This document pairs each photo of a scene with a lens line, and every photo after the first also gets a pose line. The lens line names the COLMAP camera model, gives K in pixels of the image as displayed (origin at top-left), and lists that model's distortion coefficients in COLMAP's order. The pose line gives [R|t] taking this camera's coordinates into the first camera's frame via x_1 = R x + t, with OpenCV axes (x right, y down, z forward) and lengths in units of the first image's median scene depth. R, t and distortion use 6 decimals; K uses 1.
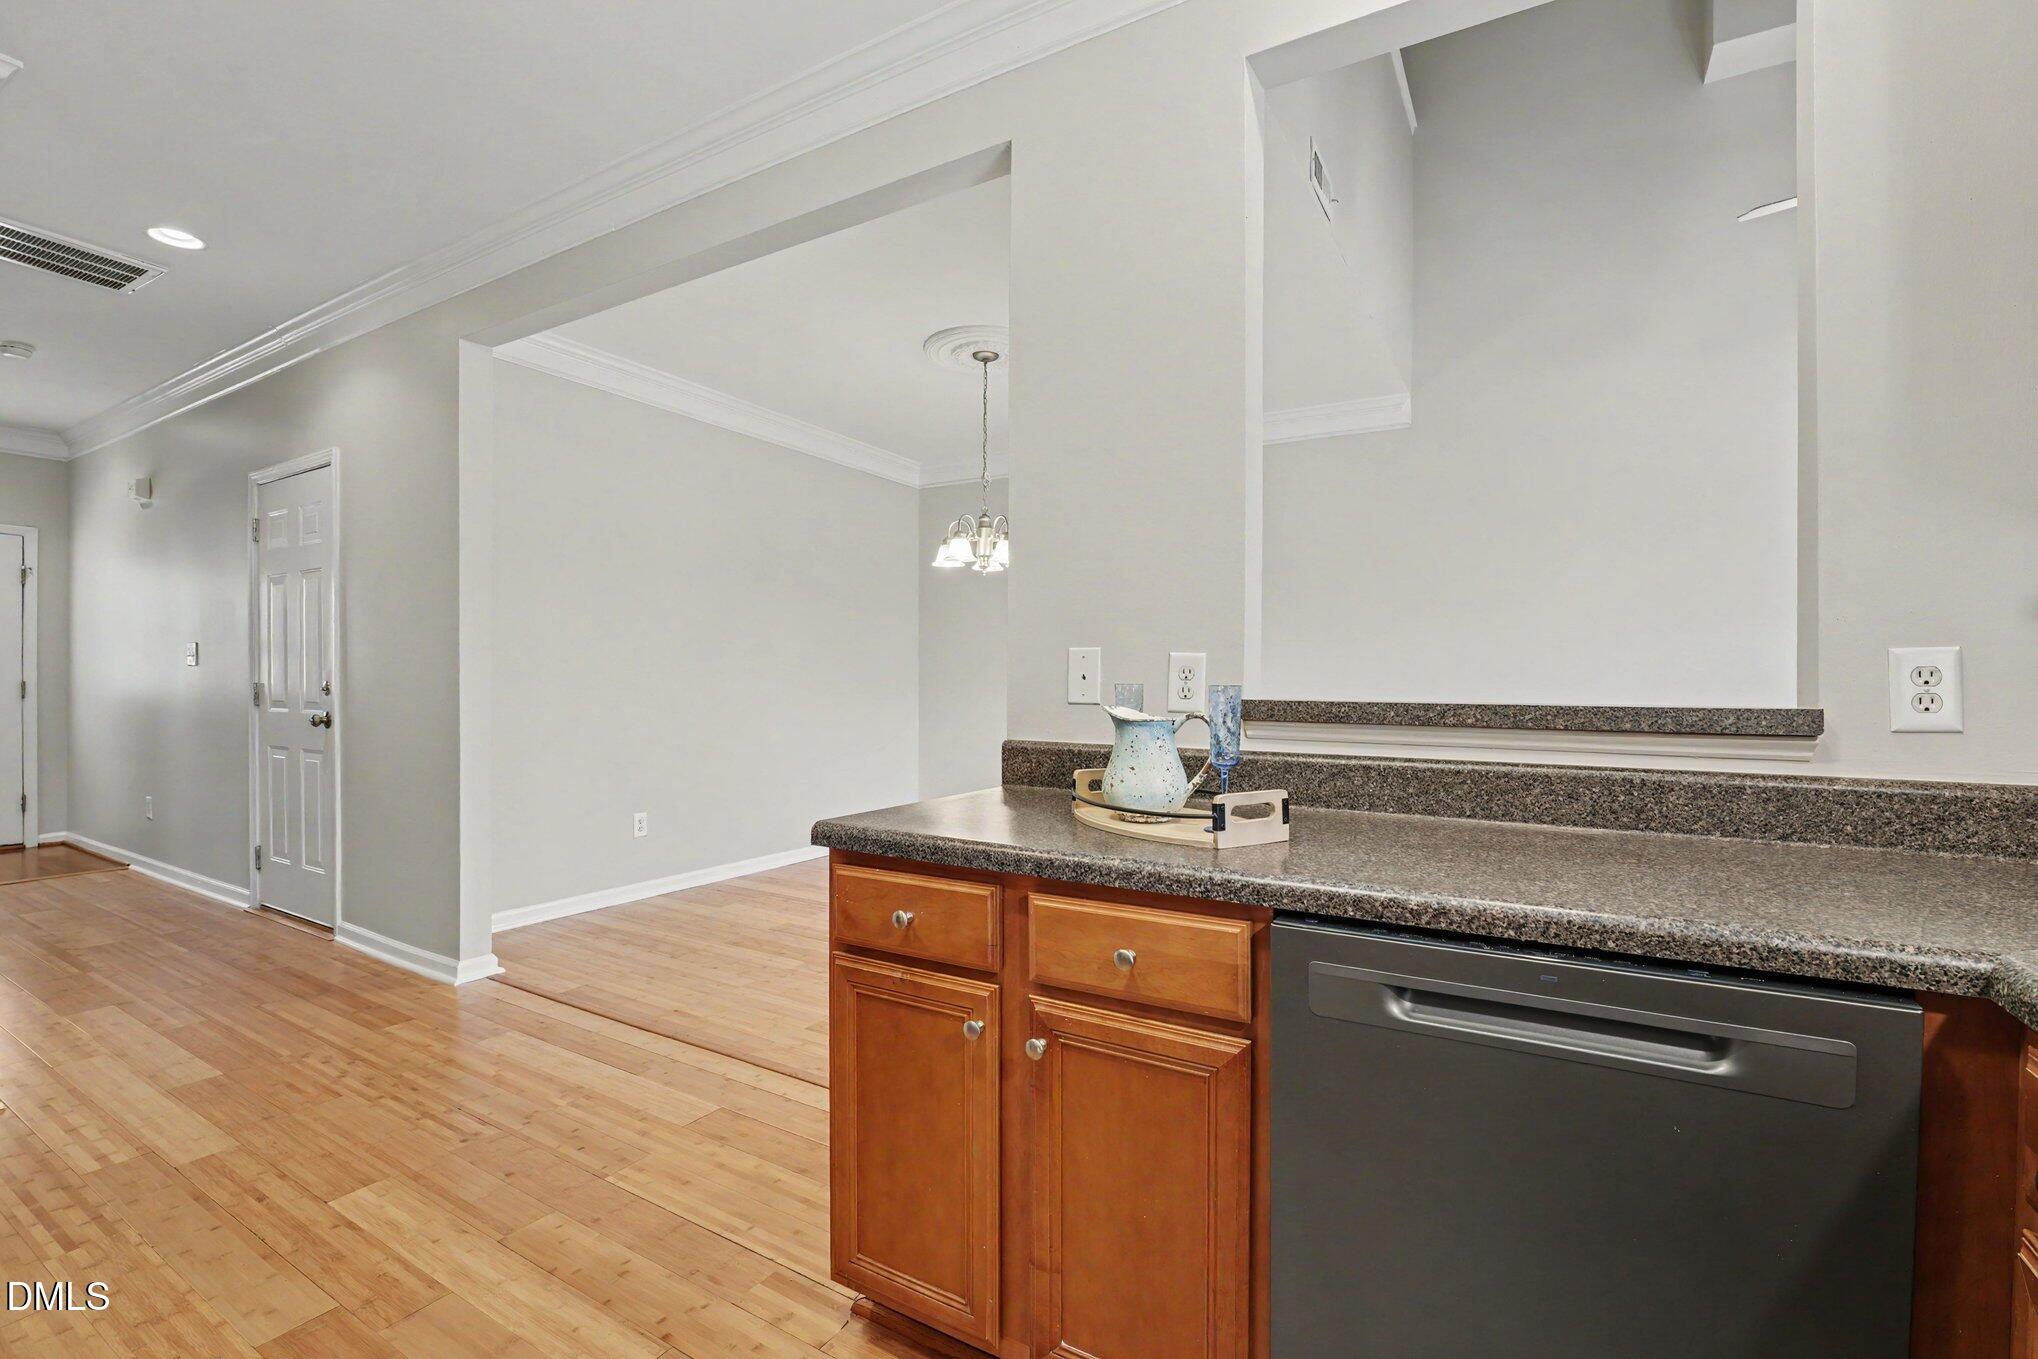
lens RADIAL K [[826.8, 0, 1022.2], [0, 826.8, 679.6], [0, 0, 1]] dist [-0.023614, -0.000283]
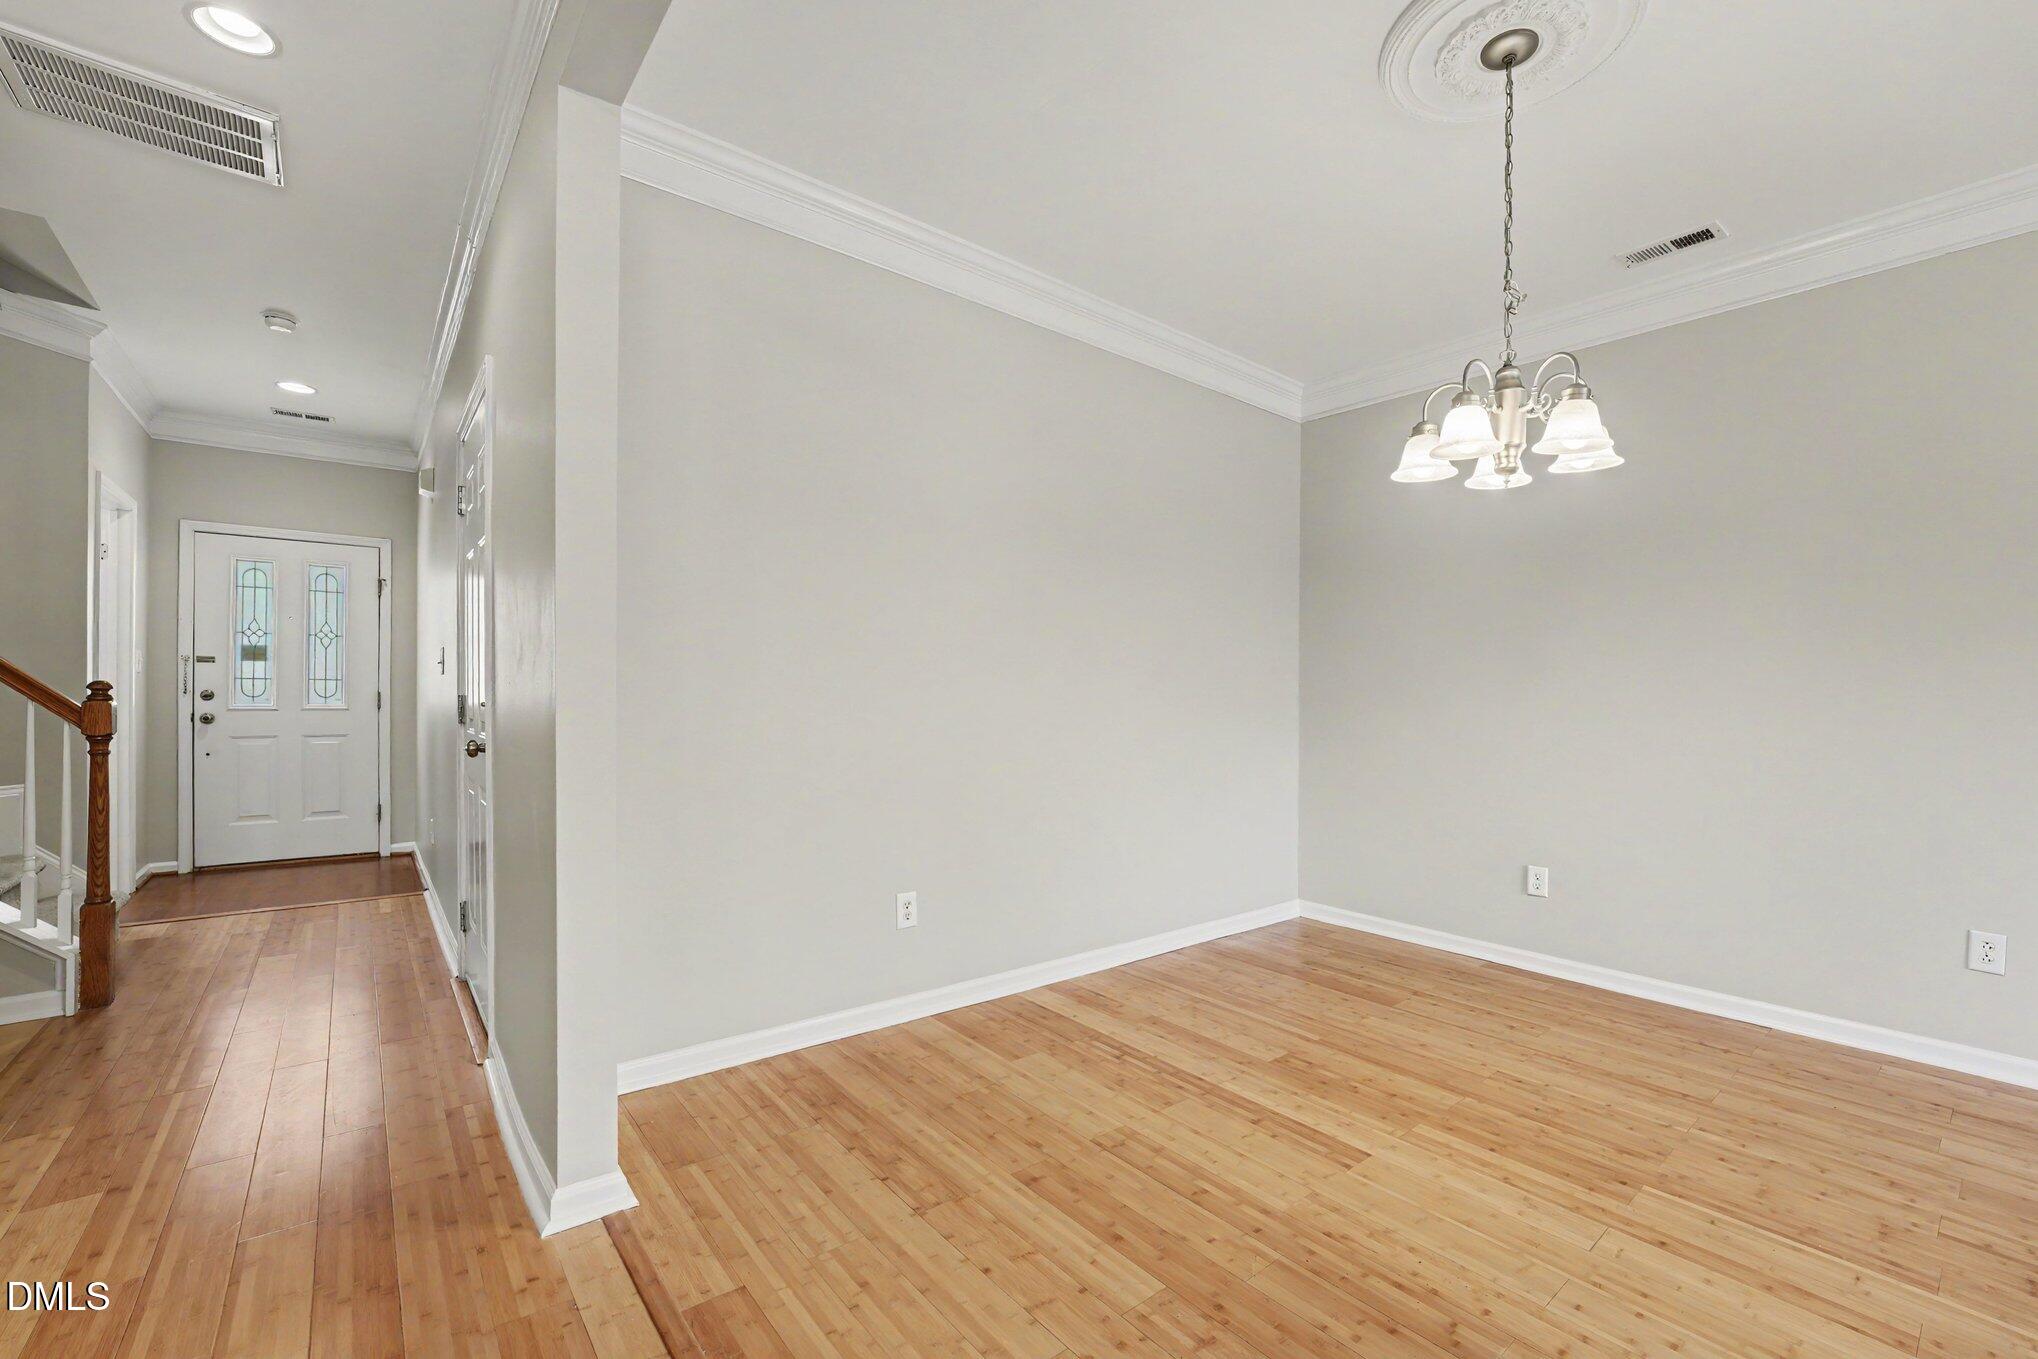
lens RADIAL K [[917.5, 0, 1014.0], [0, 917.5, 692.0], [0, 0, 1]] dist [-0.000163, -0.000276]
pose [[0.925677, 0.003699, -0.378296, -0.113154], [-0.005979, 0.999970, -0.004853, 0.005102], [0.378266, 0.006754, 0.925672, 0.369830]]
